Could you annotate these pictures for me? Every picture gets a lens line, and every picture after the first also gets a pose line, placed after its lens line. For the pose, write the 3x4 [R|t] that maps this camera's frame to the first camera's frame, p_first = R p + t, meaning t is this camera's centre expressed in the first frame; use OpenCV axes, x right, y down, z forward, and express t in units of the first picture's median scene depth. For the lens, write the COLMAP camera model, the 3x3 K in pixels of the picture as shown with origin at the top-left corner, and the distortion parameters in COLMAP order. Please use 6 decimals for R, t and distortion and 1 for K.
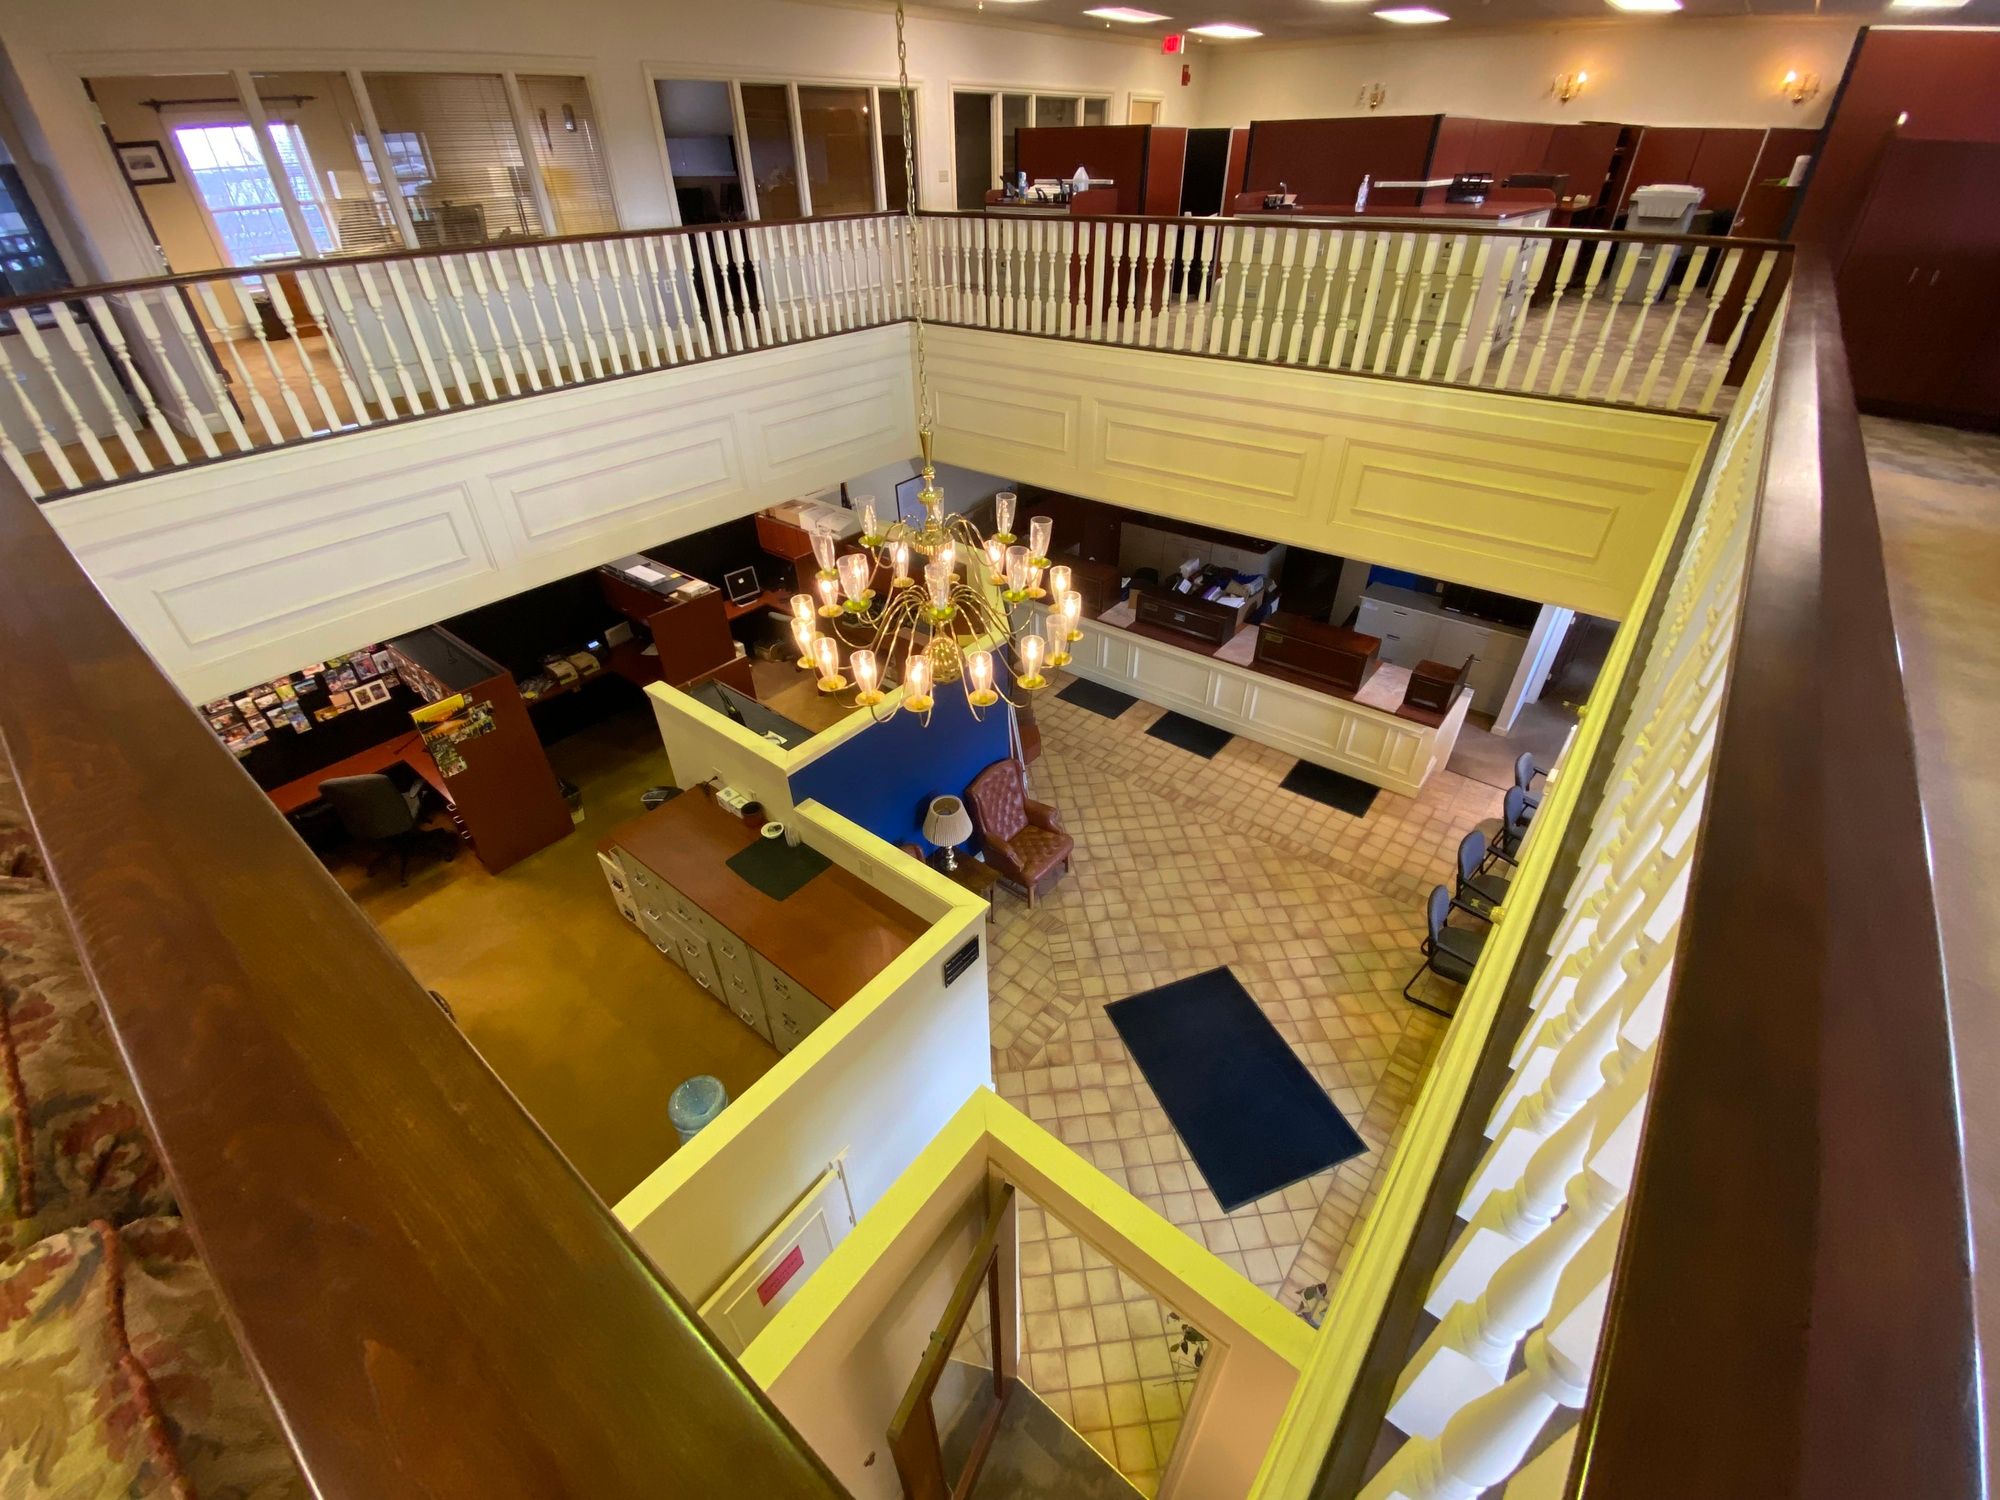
lens RADIAL K [[815.7, 0, 992.8], [0, 815.7, 778.5], [0, 0, 1]] dist [-0.012718, 0.000311]
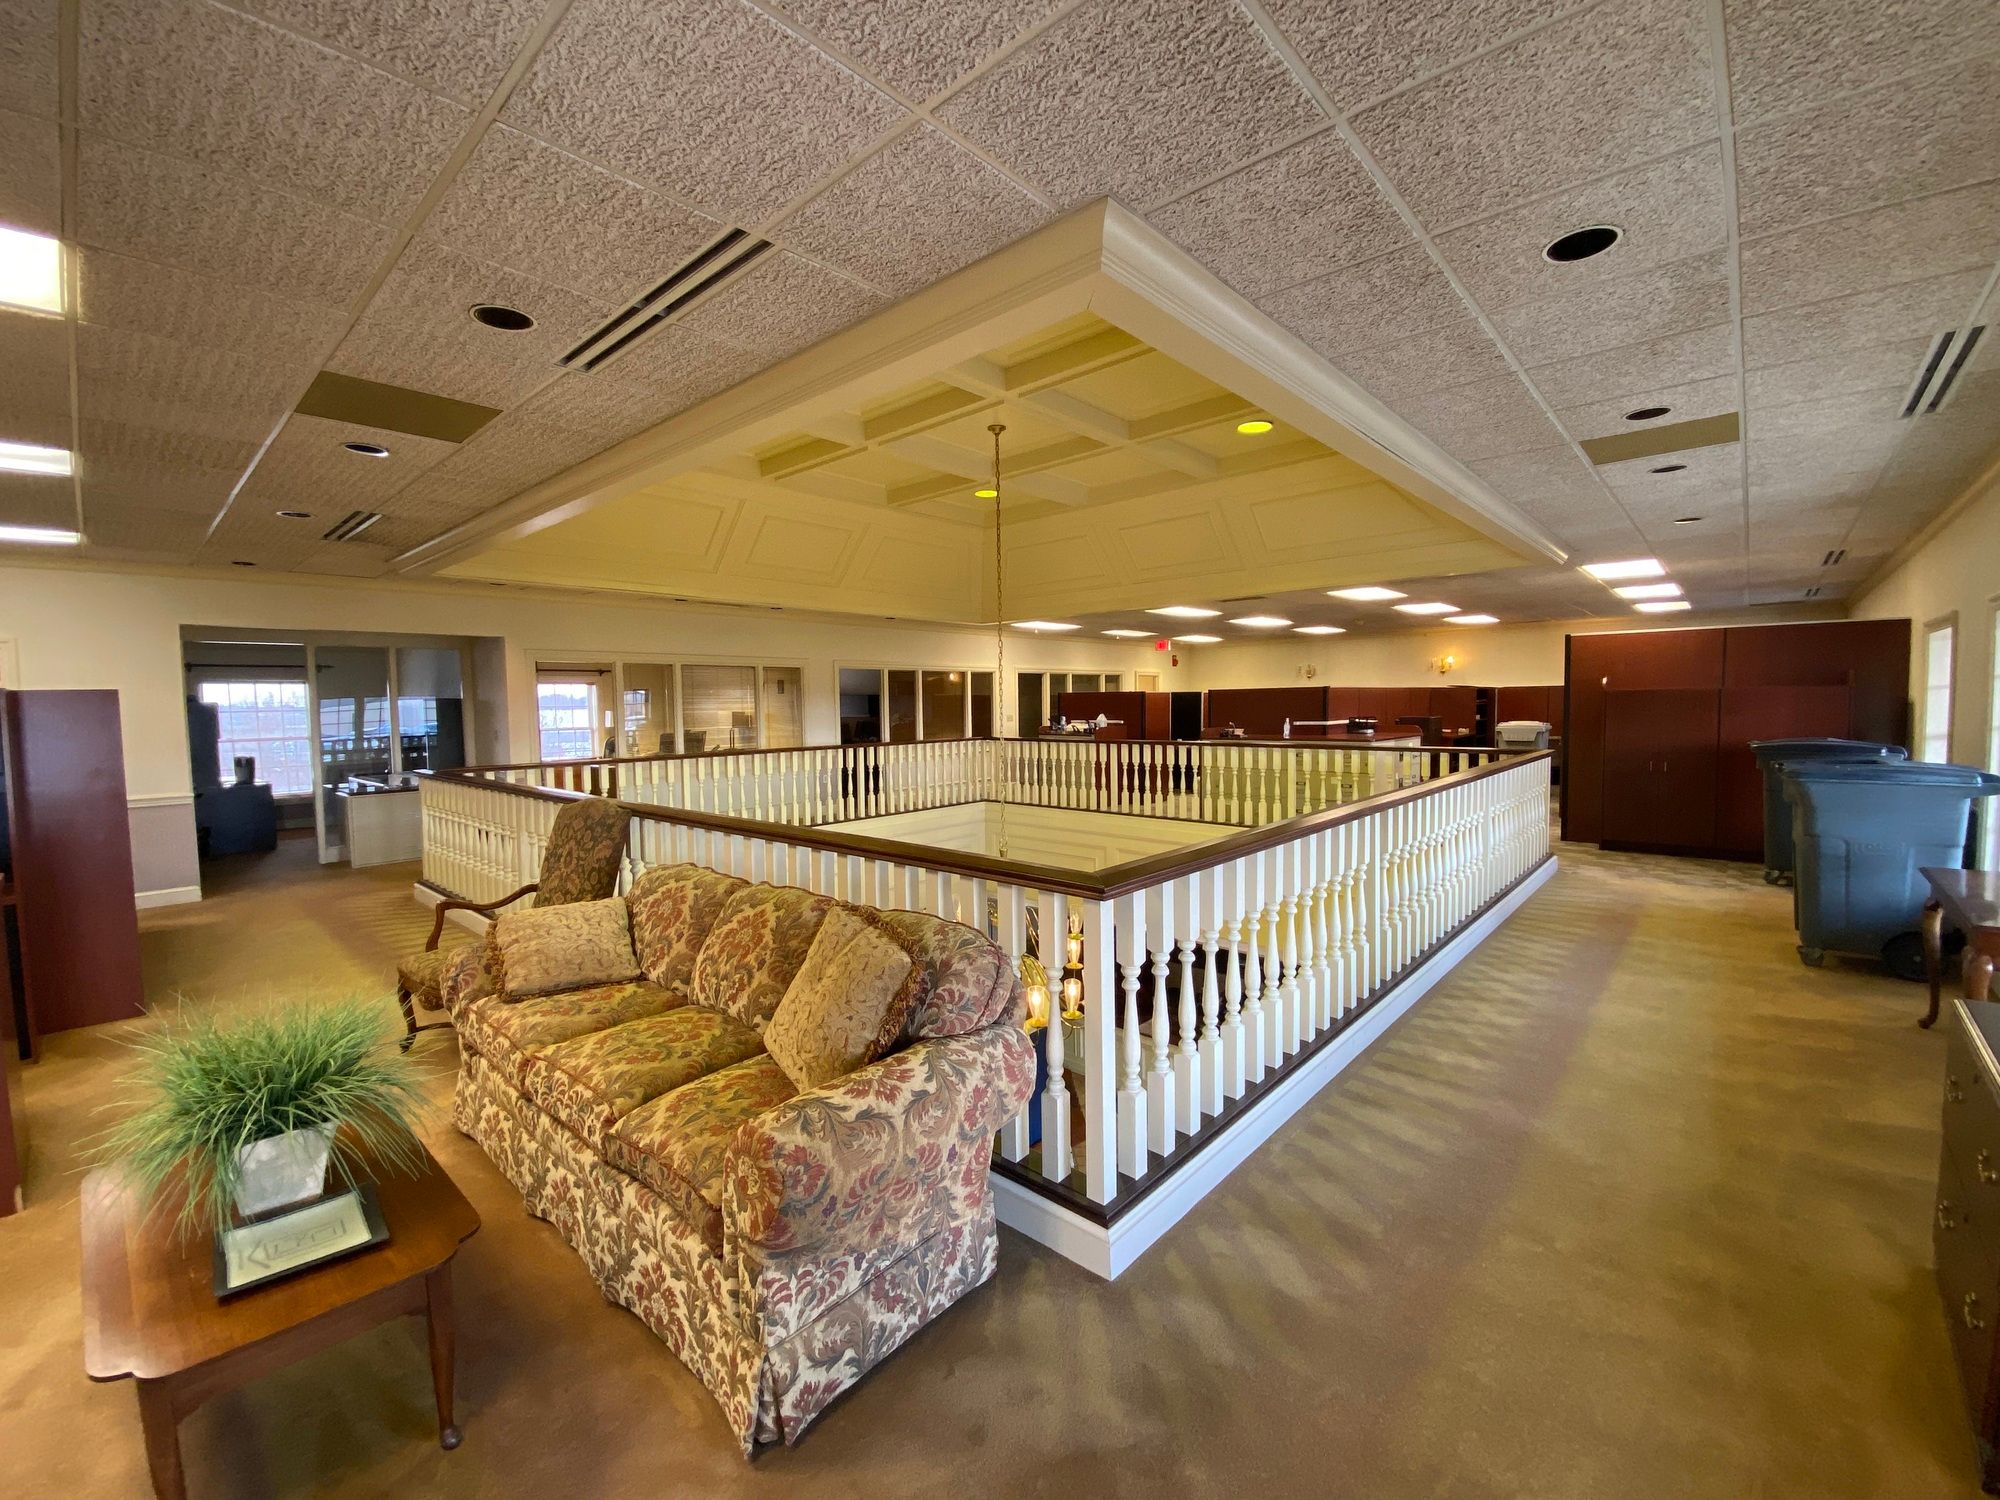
lens RADIAL K [[815.7, 0, 992.8], [0, 815.7, 778.5], [0, 0, 1]] dist [-0.012718, 0.000311]
pose [[0.998272, 0.006007, -0.058450, -0.005133], [-0.036180, 0.846655, -0.530911, 0.179298], [0.046298, 0.532108, 0.845410, -0.255541]]
